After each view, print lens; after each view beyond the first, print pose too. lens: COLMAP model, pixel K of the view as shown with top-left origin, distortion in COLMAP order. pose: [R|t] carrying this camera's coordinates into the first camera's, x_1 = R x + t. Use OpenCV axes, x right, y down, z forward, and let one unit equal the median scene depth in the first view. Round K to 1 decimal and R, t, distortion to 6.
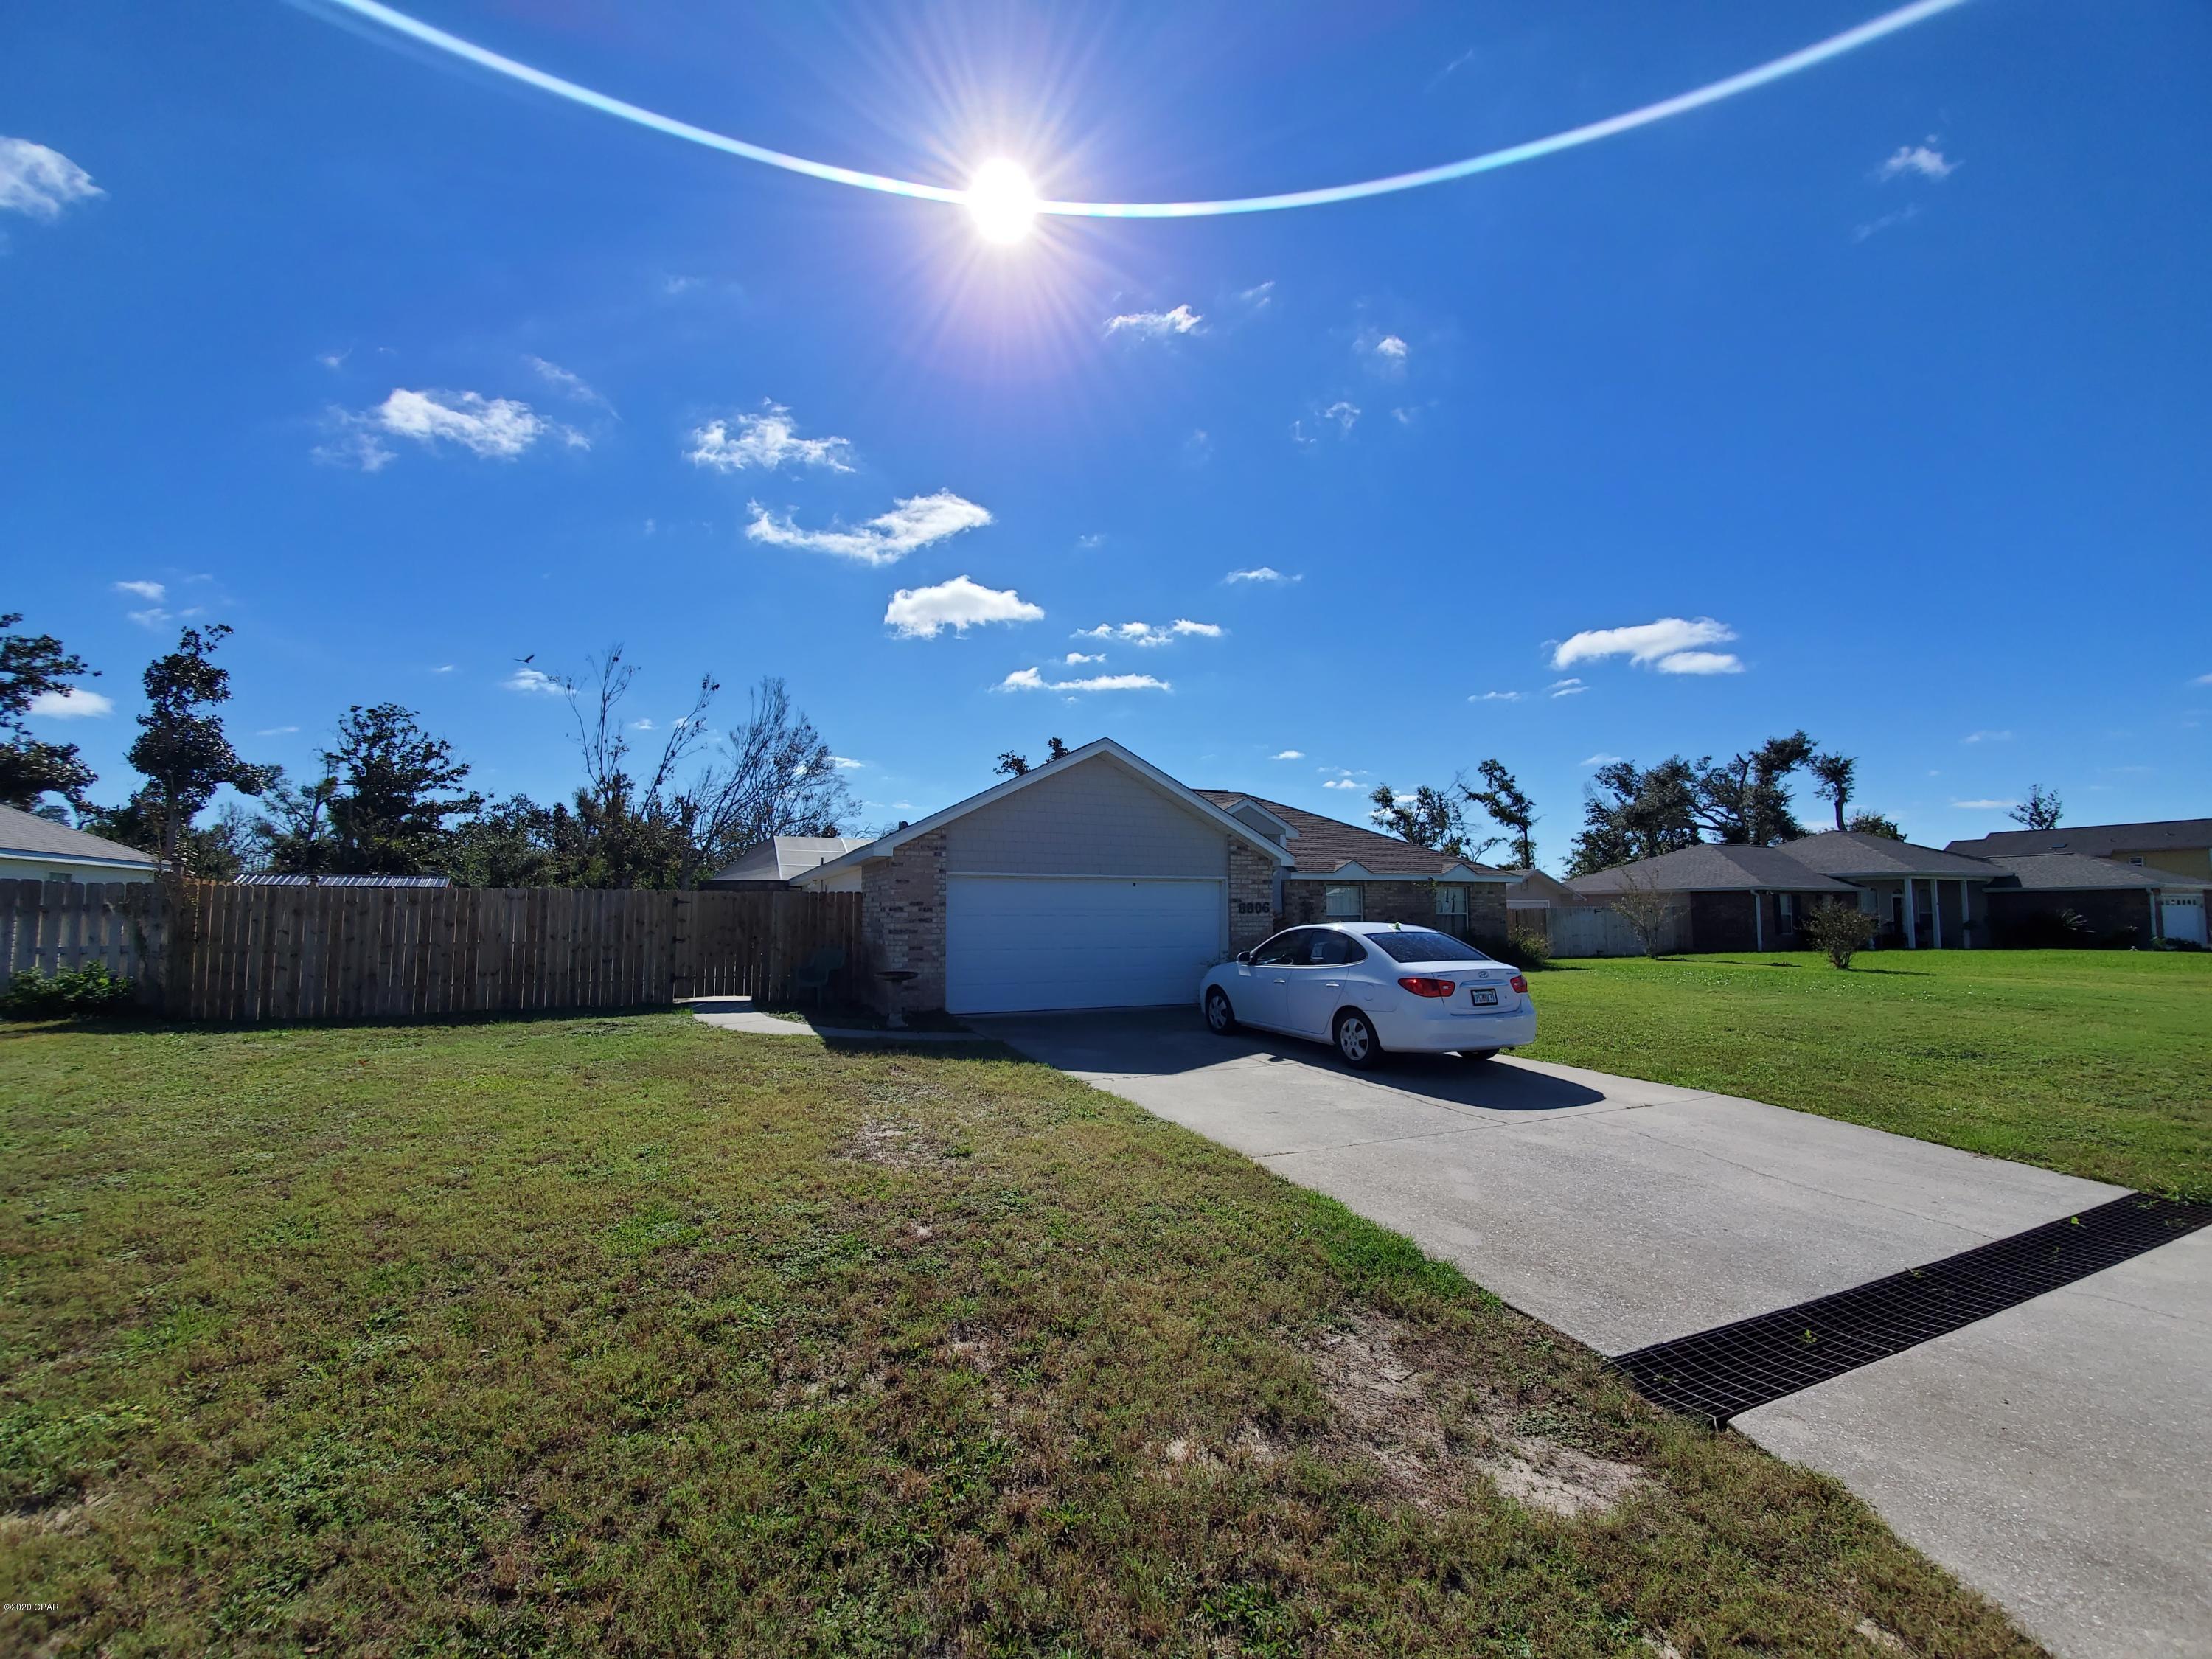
lens RADIAL K [[878.8, 0, 1095.3], [0, 878.8, 846.4], [0, 0, 1]] dist [0.011562, -0.016421]
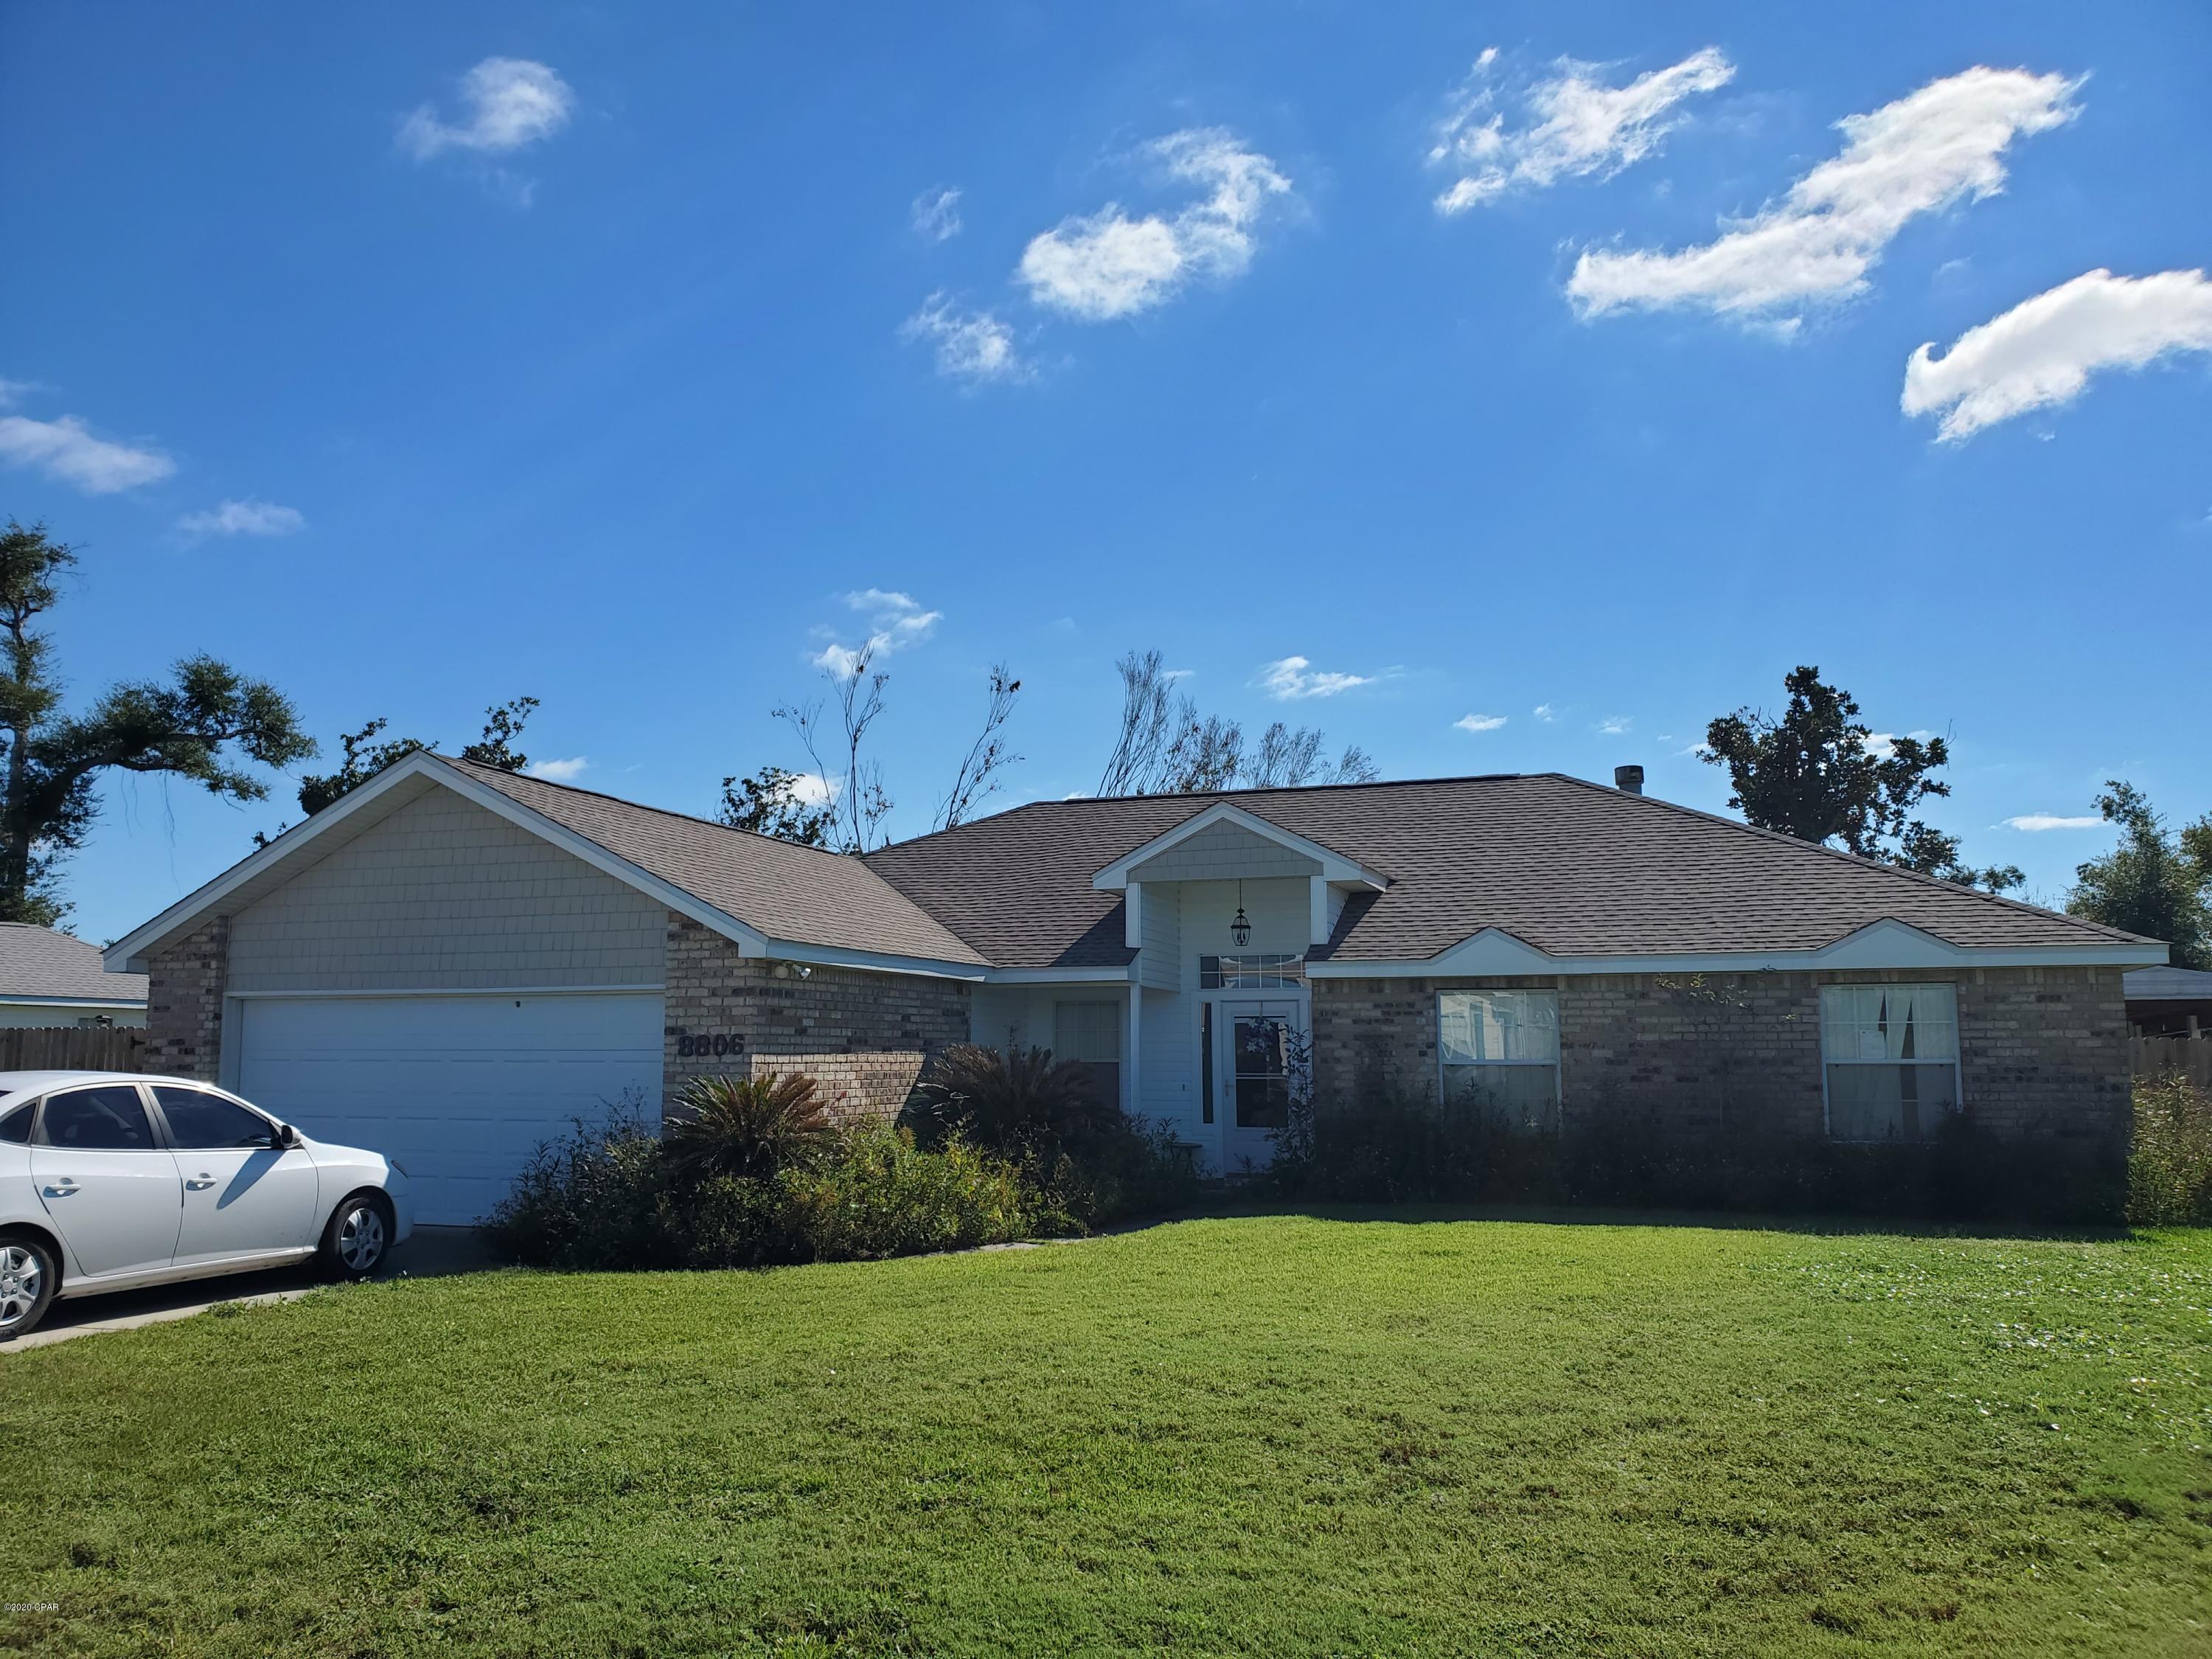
lens RADIAL K [[1990.7, 0, 1106.0], [0, 1990.7, 829.5], [0, 0, 1]] dist [-0.011321, -0.004336]
pose [[0.667970, -0.093955, -0.738234, 0.602490], [0.051665, 0.995459, -0.079945, 0.026081], [0.742393, 0.015260, 0.669791, 0.216814]]
